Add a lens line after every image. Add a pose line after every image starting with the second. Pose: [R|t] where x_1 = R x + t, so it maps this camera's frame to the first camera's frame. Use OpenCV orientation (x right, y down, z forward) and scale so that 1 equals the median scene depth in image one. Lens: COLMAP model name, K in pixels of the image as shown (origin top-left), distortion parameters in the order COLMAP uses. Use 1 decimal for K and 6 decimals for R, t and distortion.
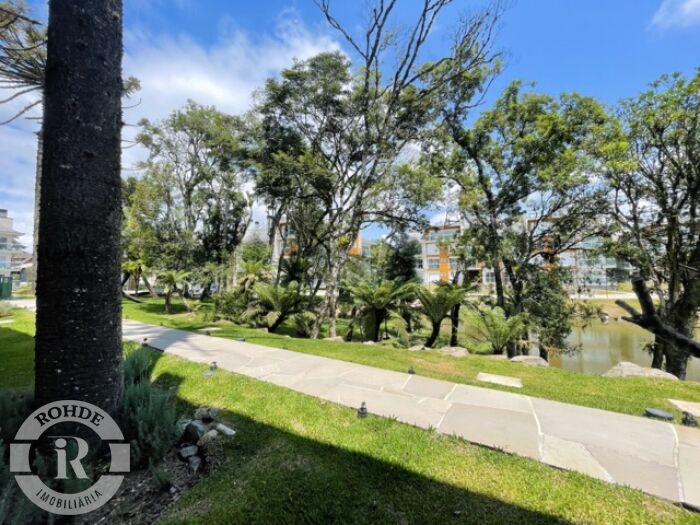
lens RADIAL K [[283.5, 0, 350.8], [0, 283.5, 260.3], [0, 0, 1]] dist [-0.002529, 0.000037]
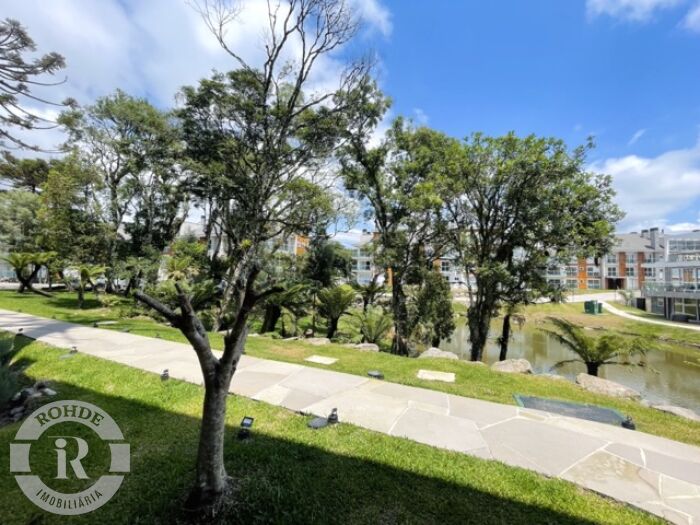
lens RADIAL K [[283.5, 0, 350.8], [0, 283.5, 260.3], [0, 0, 1]] dist [-0.002529, 0.000037]
pose [[0.989370, 0.038140, 0.140329, 0.125932], [-0.038219, 0.999267, -0.002132, -0.010056], [-0.140308, -0.003254, 0.990103, -0.083665]]
